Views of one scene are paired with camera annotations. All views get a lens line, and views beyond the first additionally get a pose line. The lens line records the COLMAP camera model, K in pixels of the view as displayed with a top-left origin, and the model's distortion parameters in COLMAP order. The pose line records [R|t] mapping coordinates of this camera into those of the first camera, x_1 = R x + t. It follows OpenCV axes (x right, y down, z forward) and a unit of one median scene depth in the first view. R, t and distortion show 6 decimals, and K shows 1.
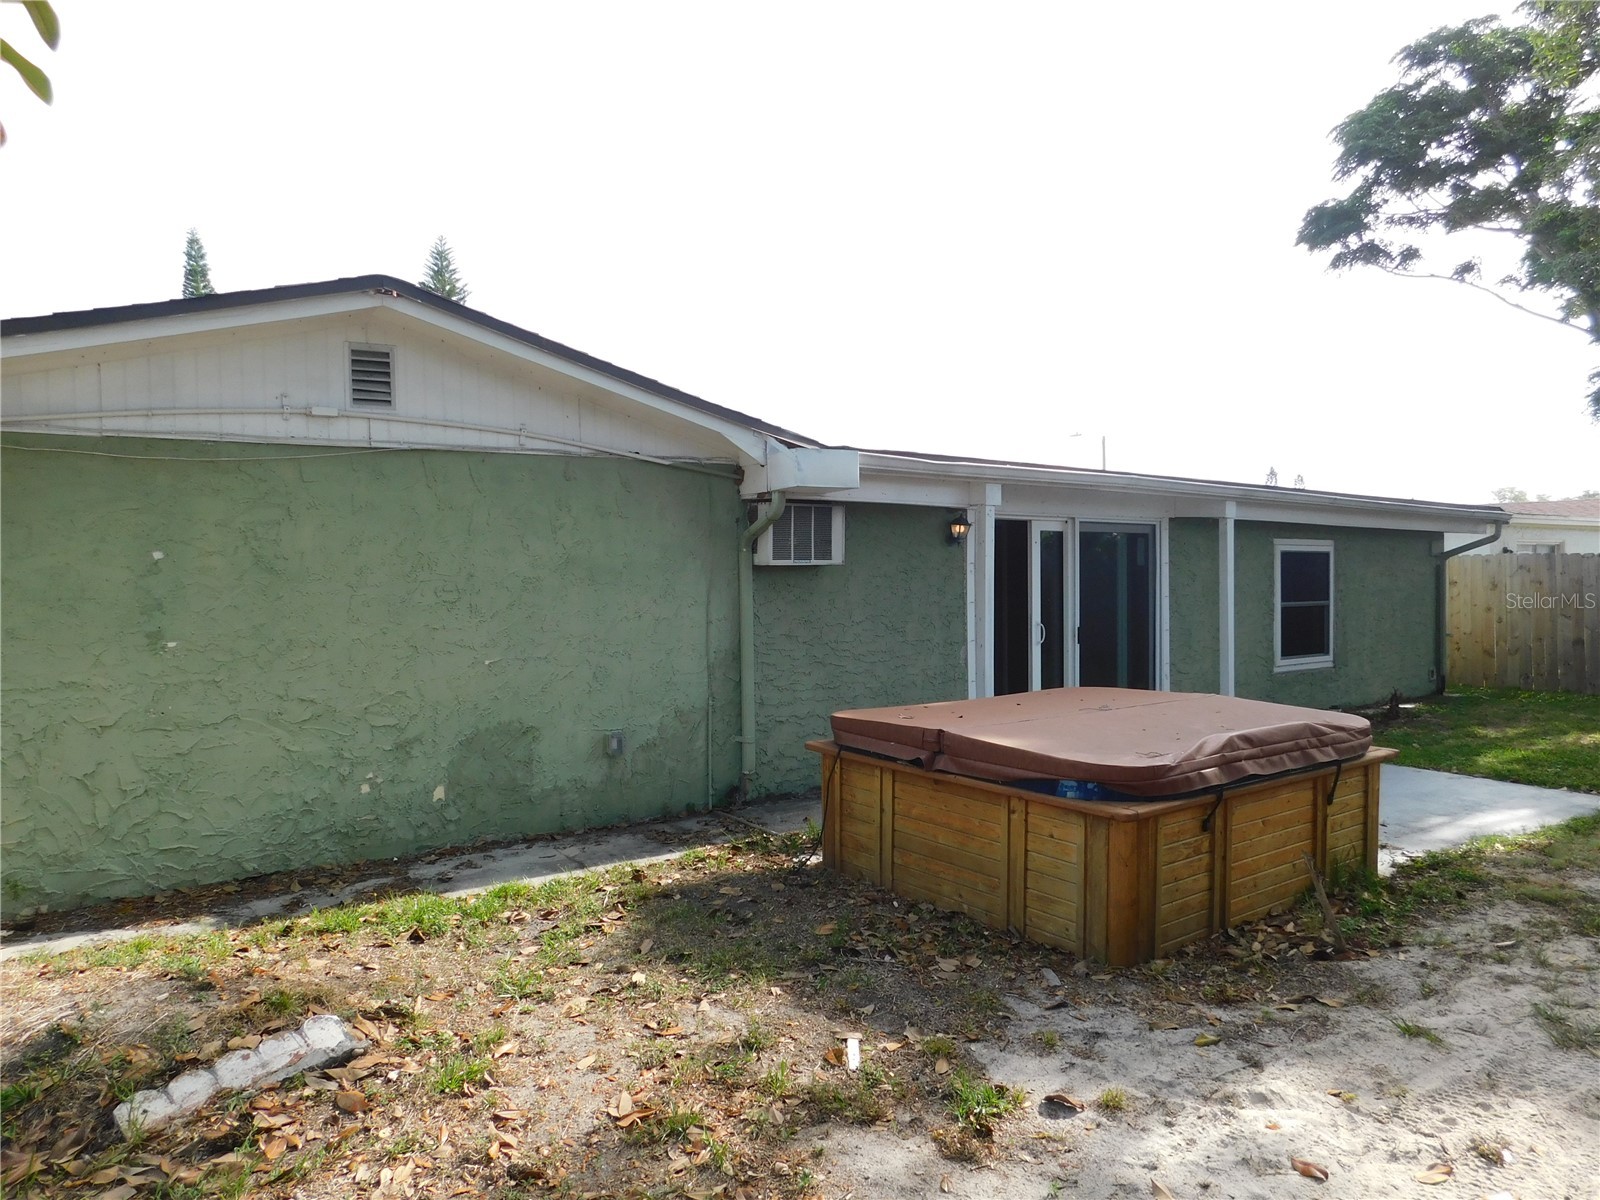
lens RADIAL K [[1059.7, 0, 800.0], [0, 1059.7, 600.0], [0, 0, 1]] dist [-0.006492, 0.001094]
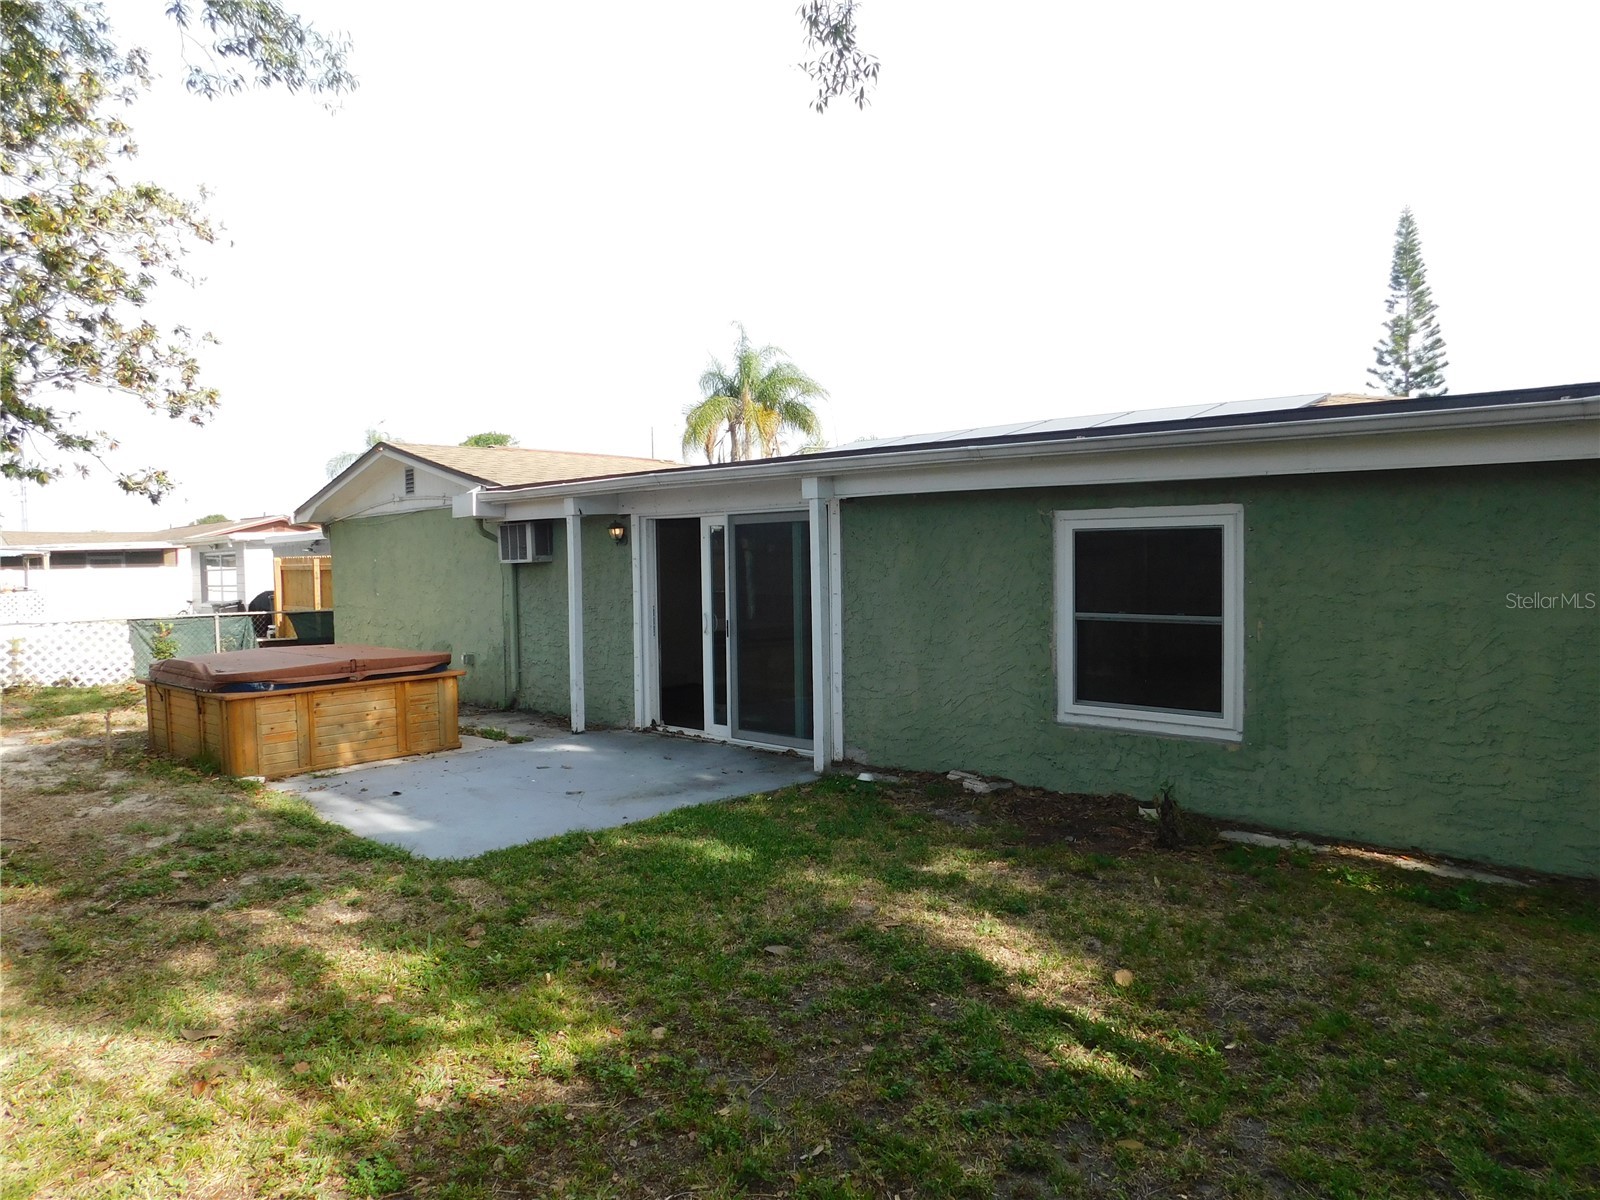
lens RADIAL K [[1059.7, 0, 800.0], [0, 1059.7, 600.0], [0, 0, 1]] dist [-0.006492, 0.001094]
pose [[0.187160, 0.043116, -0.981383, 1.281818], [-0.007086, 0.999070, 0.042542, -0.037521], [0.982304, -0.001008, 0.187291, 0.894871]]
